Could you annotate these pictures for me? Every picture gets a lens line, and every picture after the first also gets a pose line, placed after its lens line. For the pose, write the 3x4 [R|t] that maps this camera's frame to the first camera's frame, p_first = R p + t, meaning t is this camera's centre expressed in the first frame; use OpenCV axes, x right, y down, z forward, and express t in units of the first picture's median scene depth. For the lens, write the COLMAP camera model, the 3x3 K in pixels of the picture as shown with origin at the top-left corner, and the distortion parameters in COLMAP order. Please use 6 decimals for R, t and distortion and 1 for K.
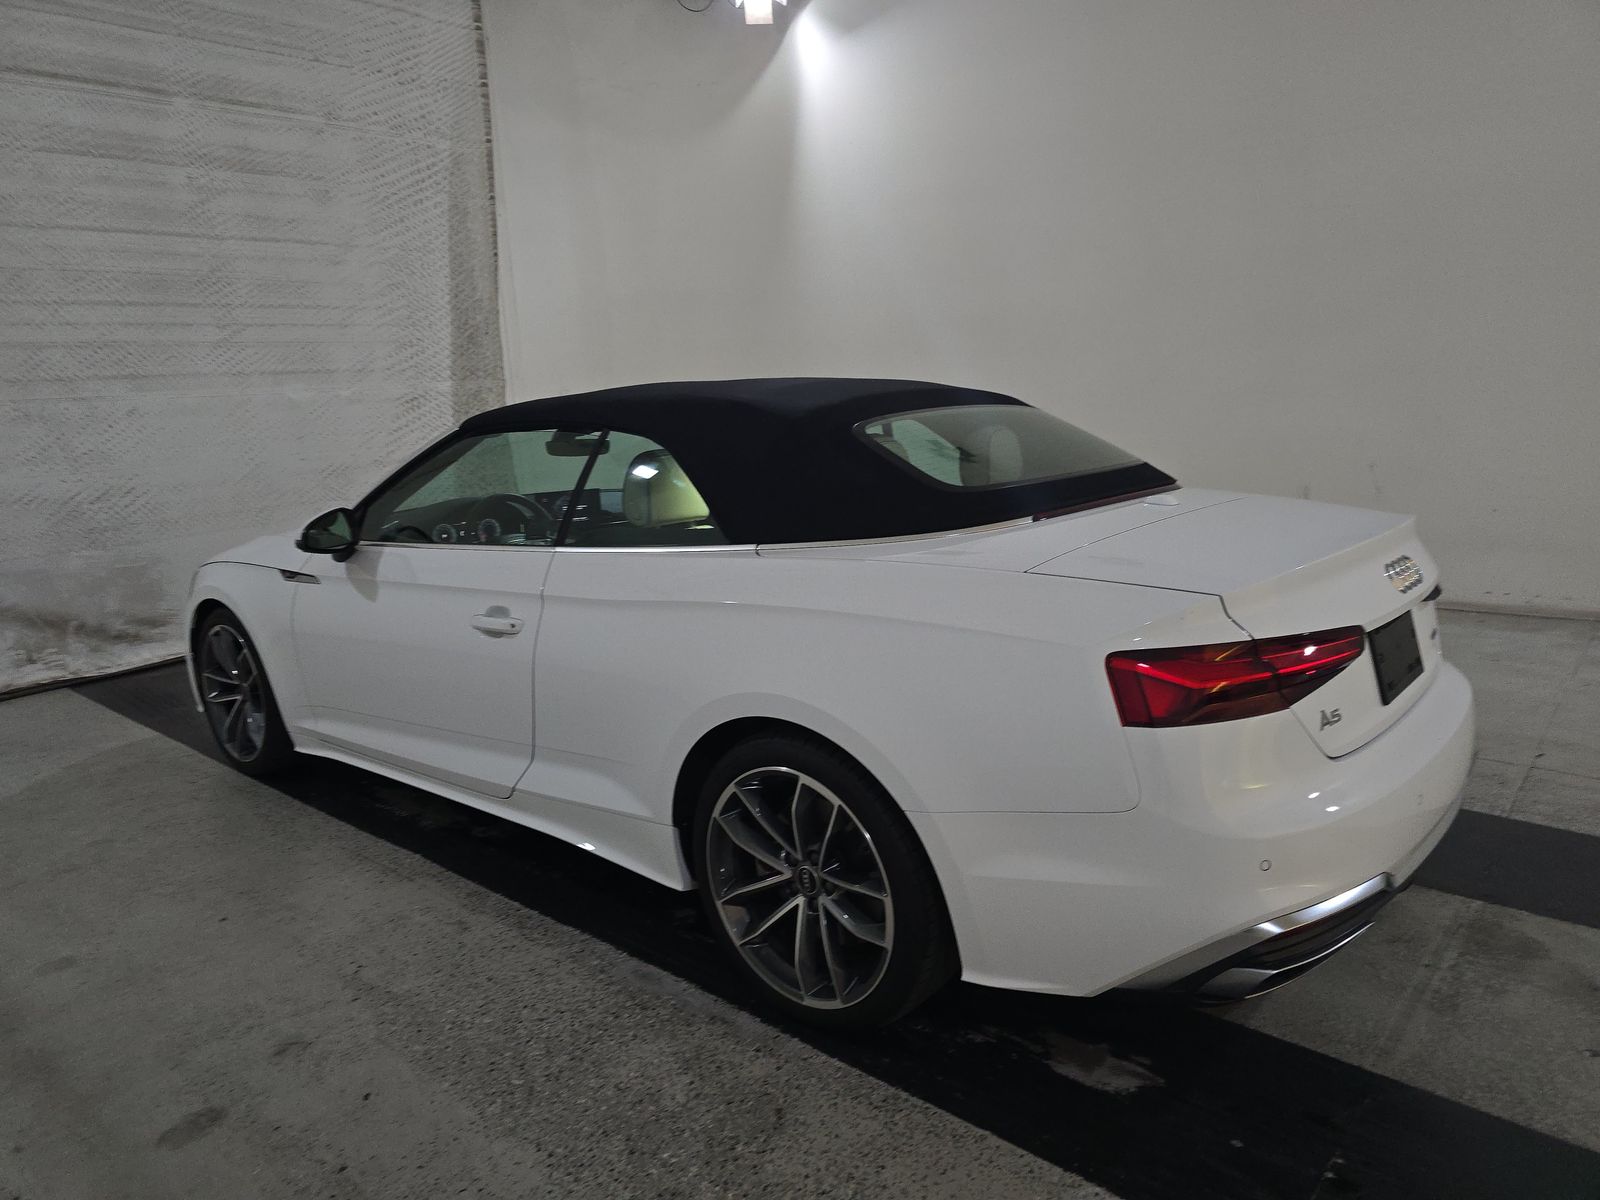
lens RADIAL K [[1067.9, 0, 800.4], [0, 1067.9, 601.9], [0, 0, 1]] dist [0.027957, -0.019437]
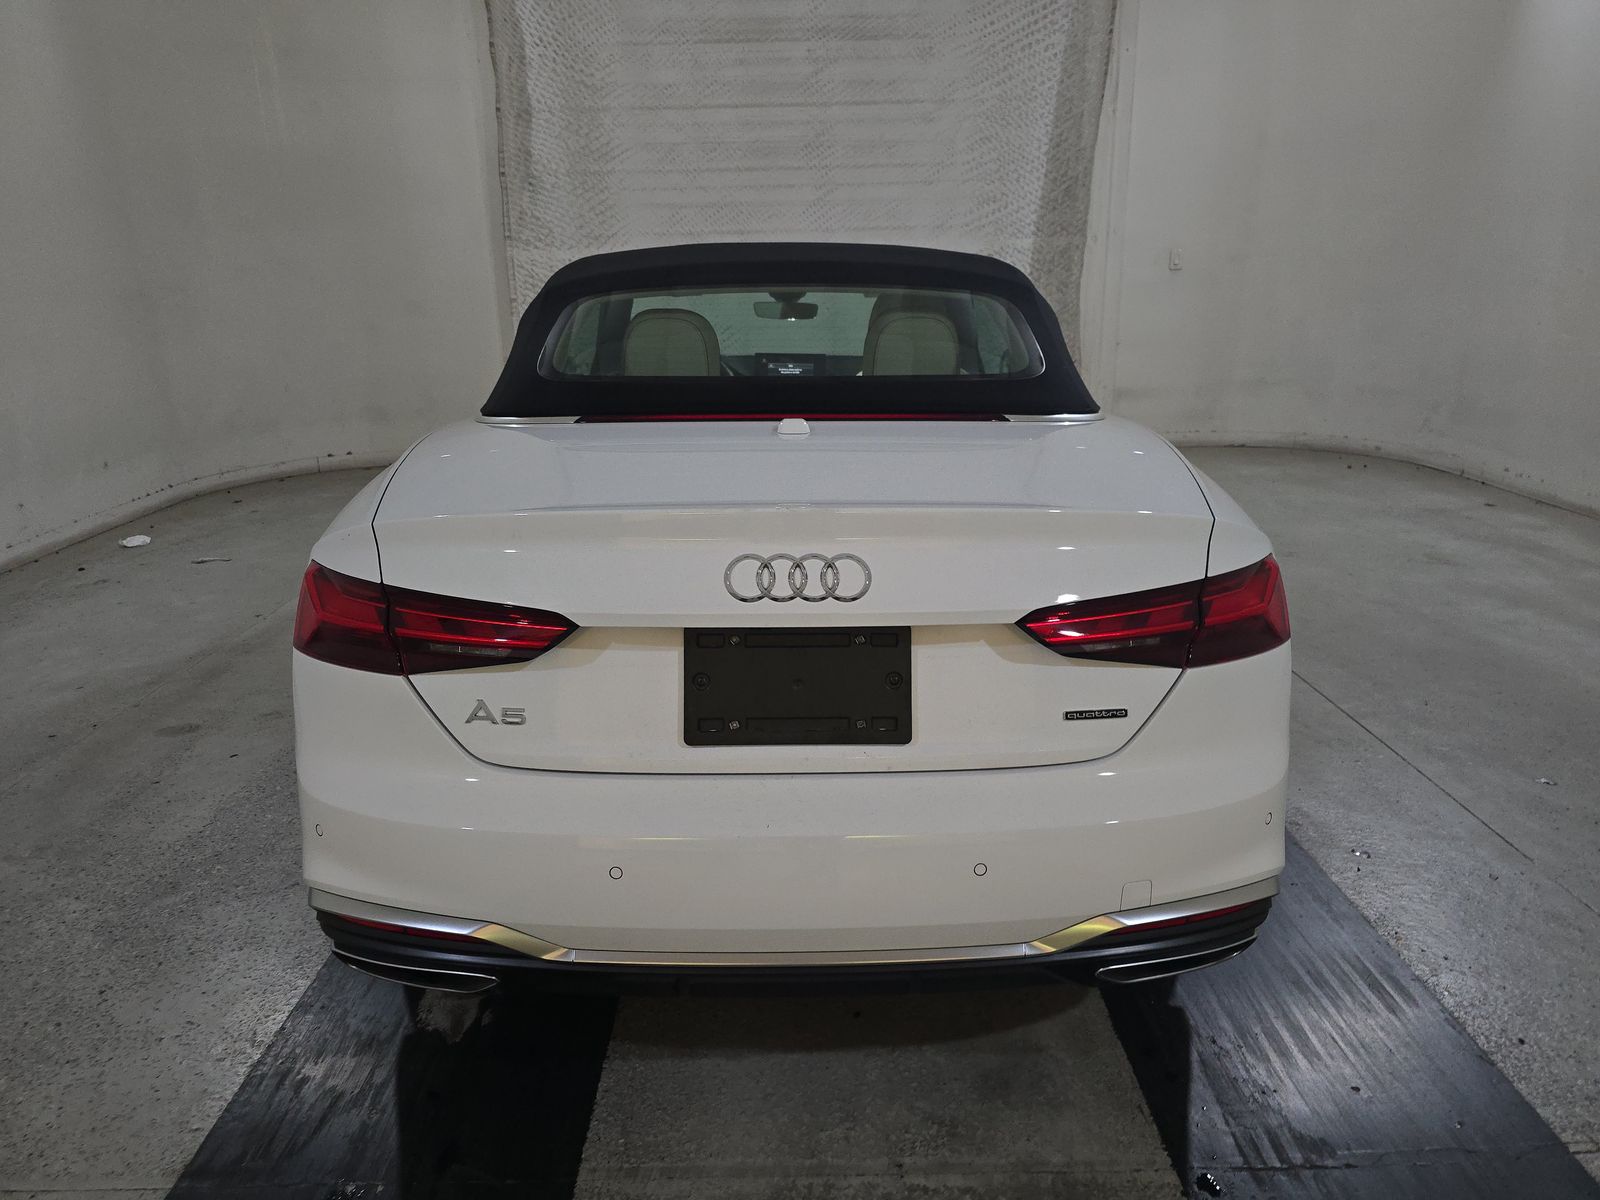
lens RADIAL K [[1067.9, 0, 800.3], [0, 1067.9, 605.7], [0, 0, 1]] dist [0.027957, -0.019437]
pose [[0.664143, 0.256375, -0.702272, 0.371400], [-0.161411, 0.966379, 0.200144, -0.050668], [0.729973, -0.019570, 0.683196, 0.199628]]
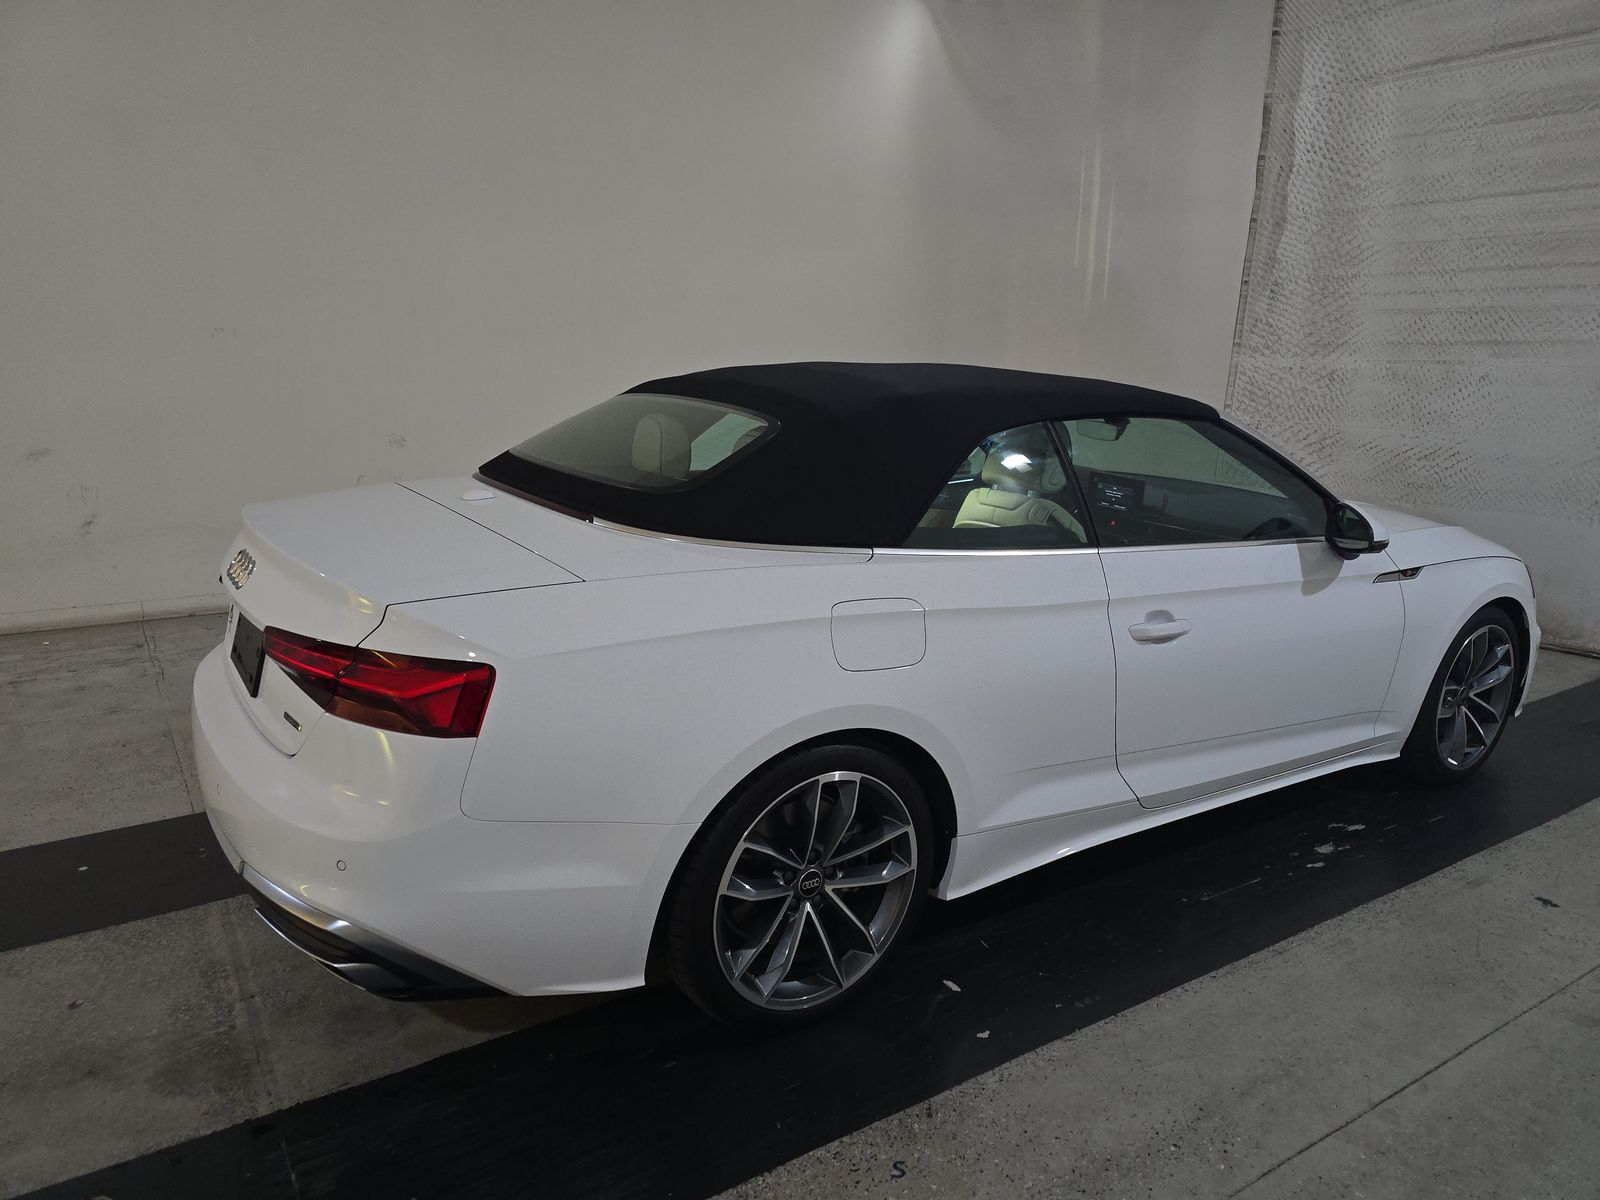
lens RADIAL K [[1067.9, 0, 799.1], [0, 1067.9, 598.8], [0, 0, 1]] dist [0.027957, -0.019437]
pose [[-0.262384, 0.250246, -0.931950, 0.506398], [-0.205099, 0.929258, 0.307267, -0.155800], [0.942915, 0.271764, -0.192497, 0.621842]]
